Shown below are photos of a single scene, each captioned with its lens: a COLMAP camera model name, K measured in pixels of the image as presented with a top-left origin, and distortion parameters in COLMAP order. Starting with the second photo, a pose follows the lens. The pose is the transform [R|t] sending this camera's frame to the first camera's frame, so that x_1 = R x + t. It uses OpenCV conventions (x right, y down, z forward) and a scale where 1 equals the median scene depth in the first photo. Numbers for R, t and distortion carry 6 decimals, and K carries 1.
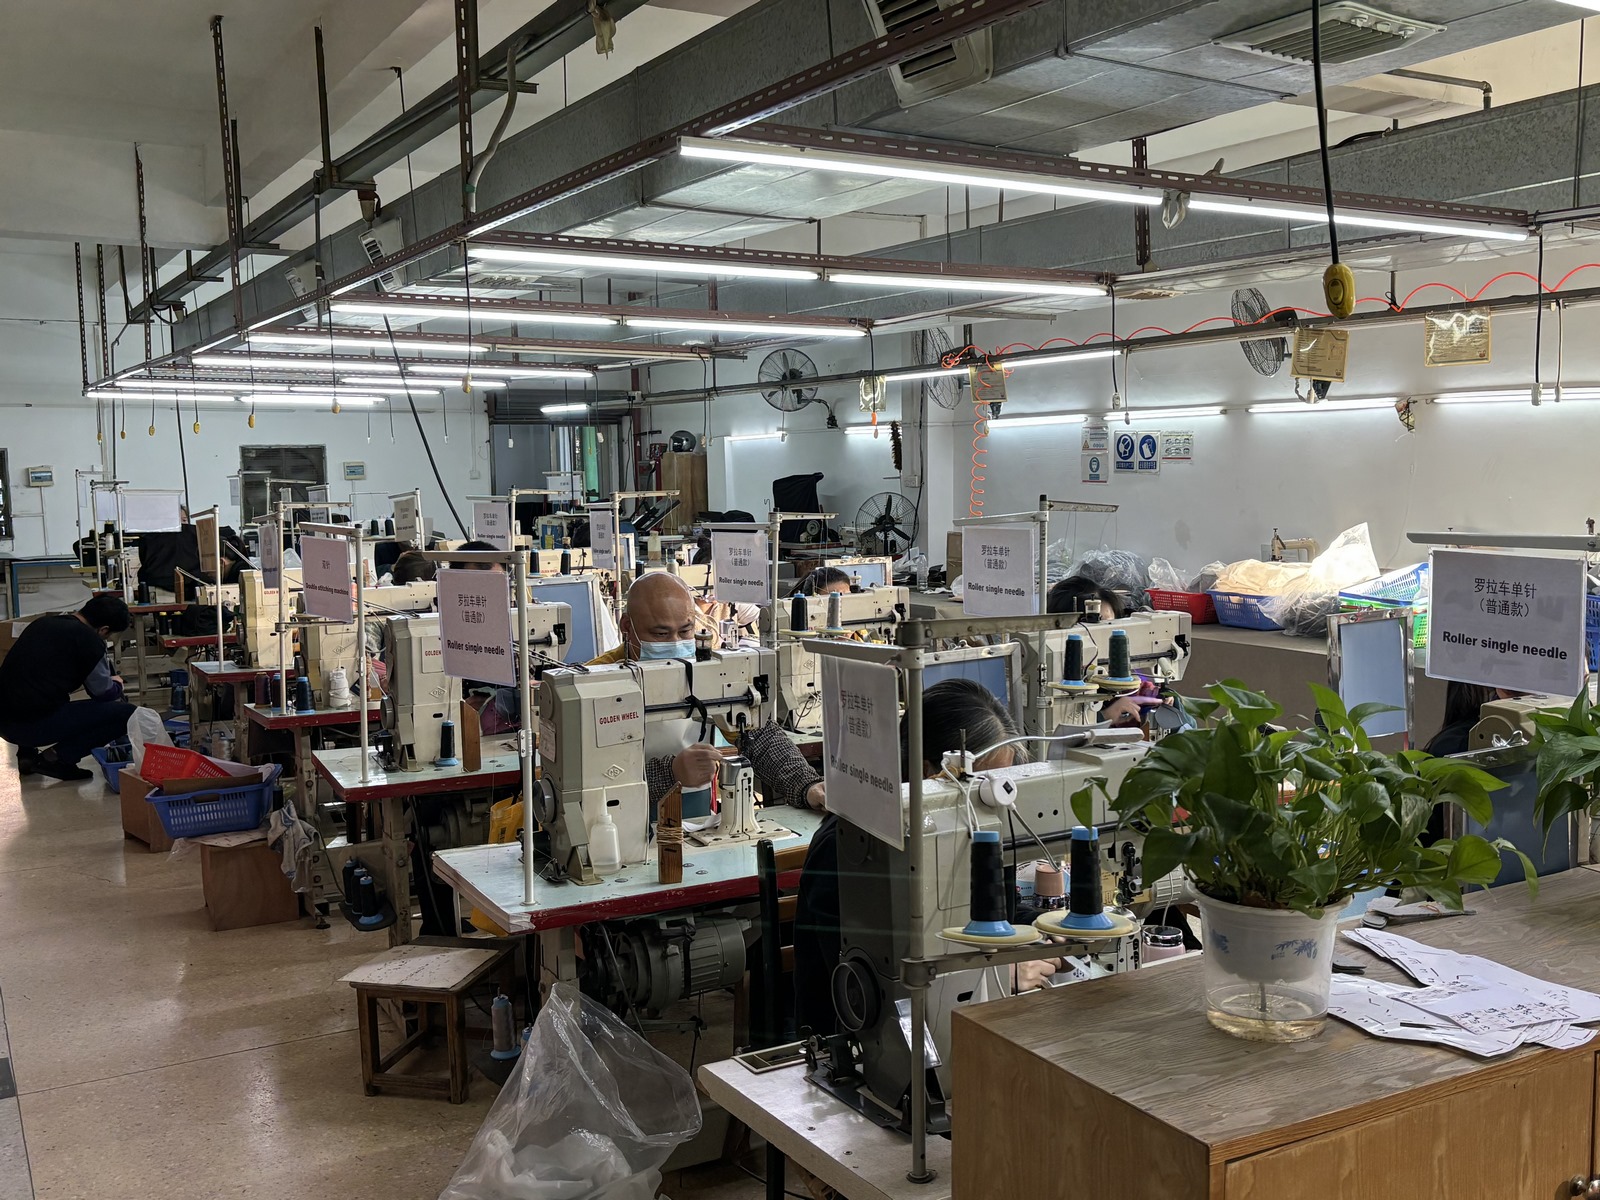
lens RADIAL K [[1572.4, 0, 802.8], [0, 1572.4, 601.4], [0, 0, 1]] dist [-0.000613, 0.000000]
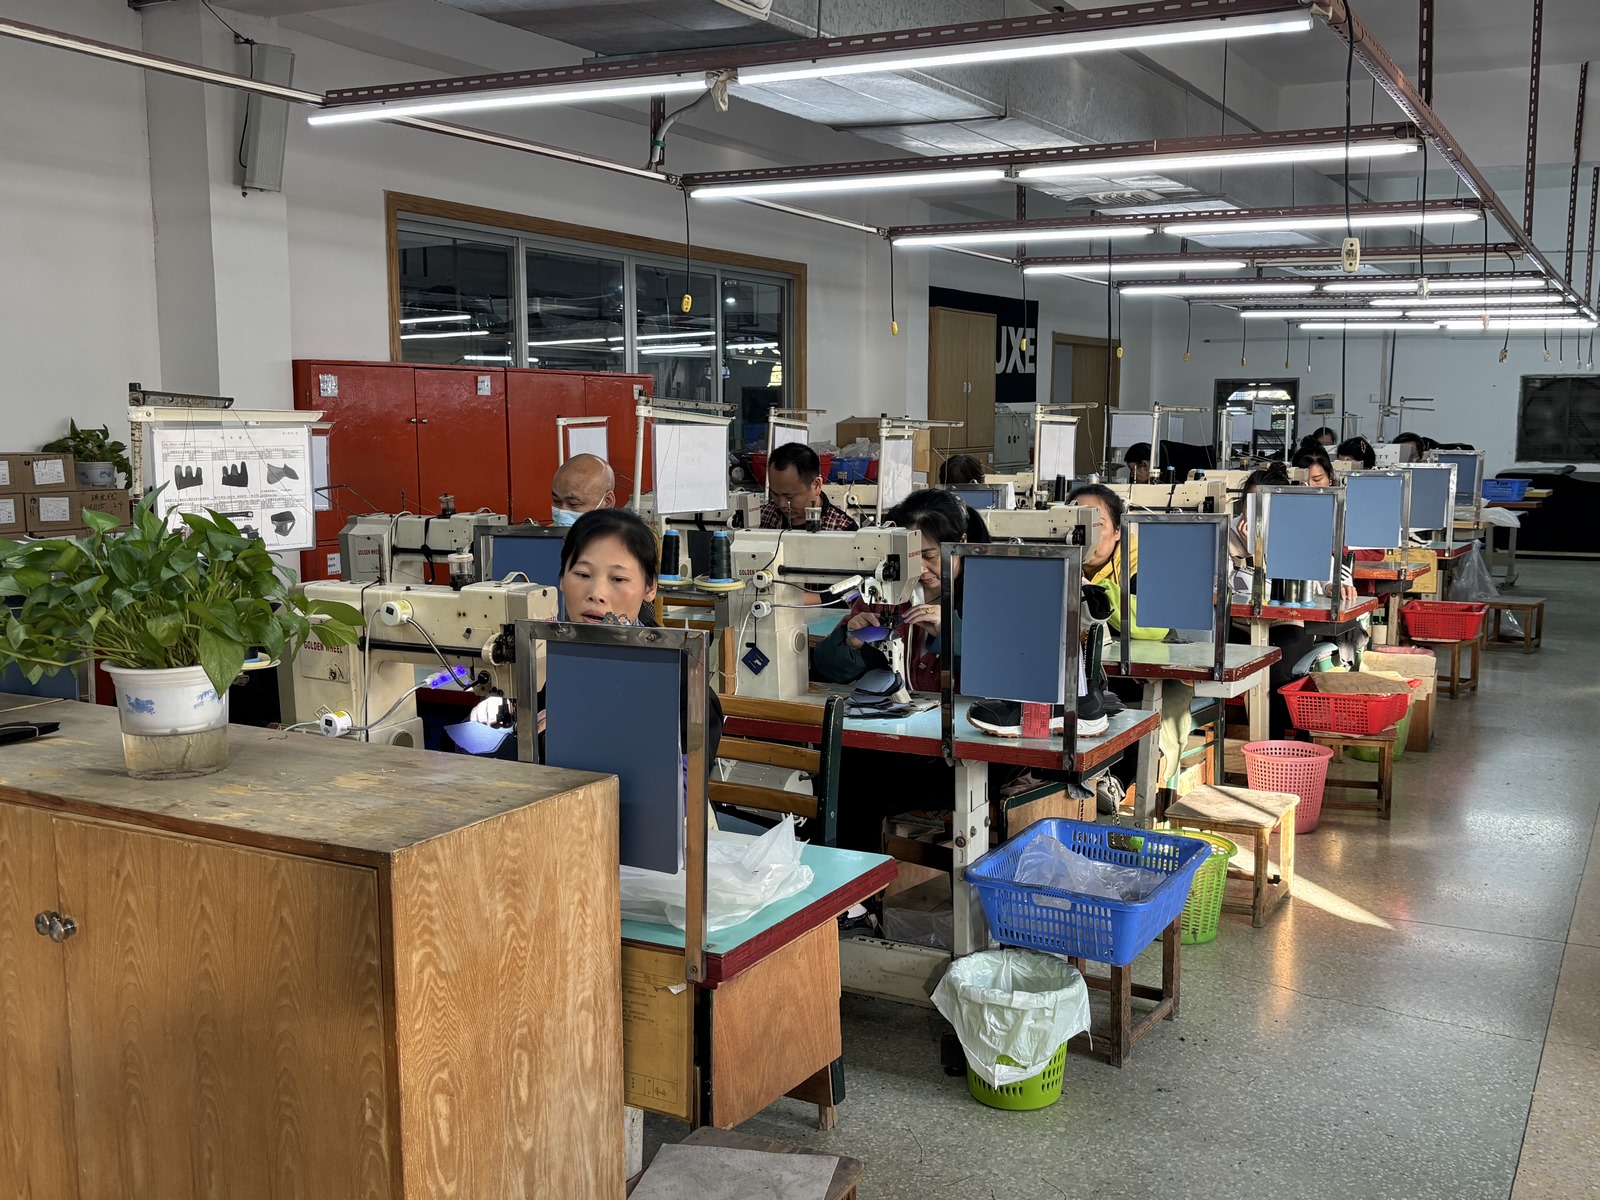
lens RADIAL K [[1572.4, 0, 802.3], [0, 1572.4, 601.4], [0, 0, 1]] dist [-0.000613, 0.000000]
pose [[0.514557, 0.117738, -0.849334, 0.318391], [-0.085583, 0.992634, 0.085753, -0.008027], [0.853174, 0.028564, 0.520843, 0.162211]]
